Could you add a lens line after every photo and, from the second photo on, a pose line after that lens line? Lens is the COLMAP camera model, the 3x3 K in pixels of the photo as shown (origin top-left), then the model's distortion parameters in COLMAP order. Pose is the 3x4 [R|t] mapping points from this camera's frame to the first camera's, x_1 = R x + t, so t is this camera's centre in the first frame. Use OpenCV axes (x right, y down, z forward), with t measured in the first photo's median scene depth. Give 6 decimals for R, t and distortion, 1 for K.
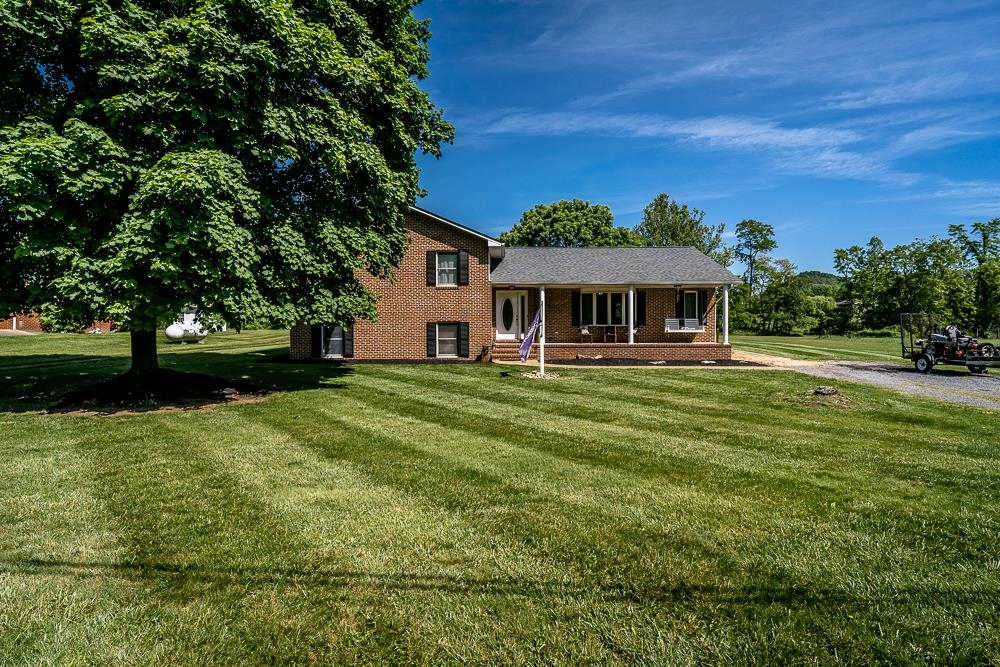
lens RADIAL K [[521.7, 0, 500.6], [0, 521.7, 332.1], [0, 0, 1]] dist [-0.007747, 0.002174]
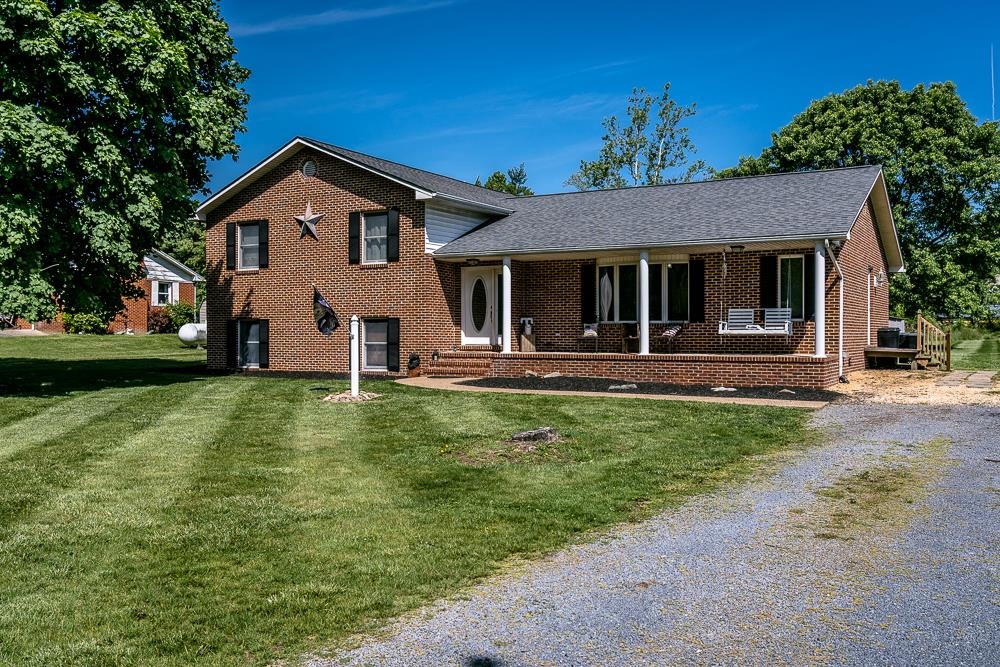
lens RADIAL K [[921.7, 0, 502.7], [0, 921.7, 335.5], [0, 0, 1]] dist [-0.072231, 0.000000]
pose [[0.869523, 0.003297, -0.493882, 0.611002], [-0.005396, 0.999981, -0.002825, 0.005827], [0.493864, 0.005121, 0.869524, 0.063955]]
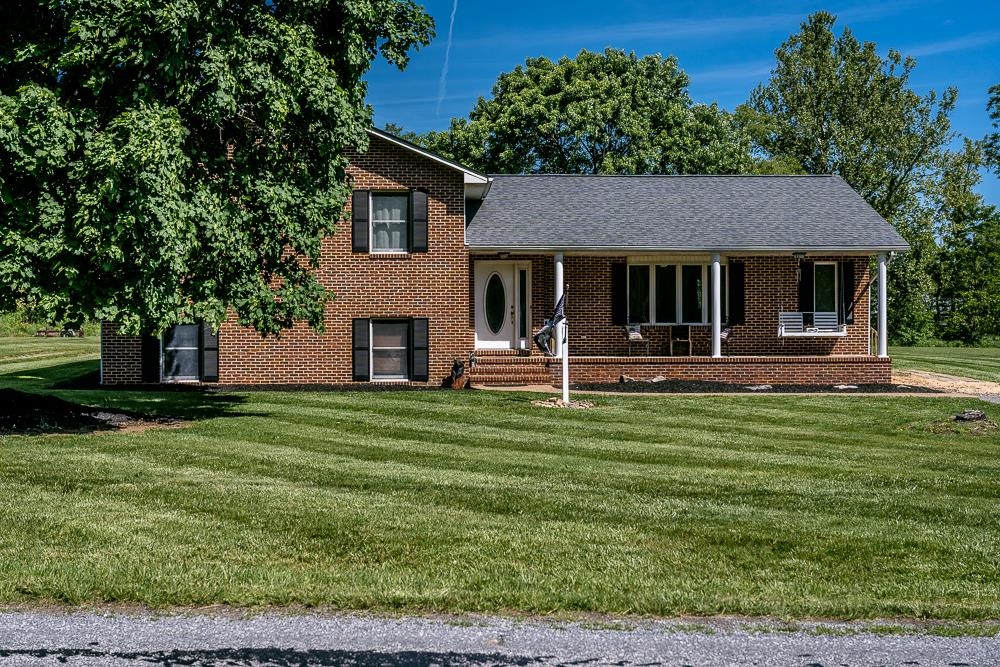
lens RADIAL K [[1388.2, 0, 497.6], [0, 1388.2, 331.5], [0, 0, 1]] dist [-0.022656, 0.000000]
pose [[0.998175, 0.000686, 0.060387, -0.075686], [-0.000121, 0.999956, -0.009353, 0.009146], [-0.060391, 0.009329, 0.998131, -0.480511]]
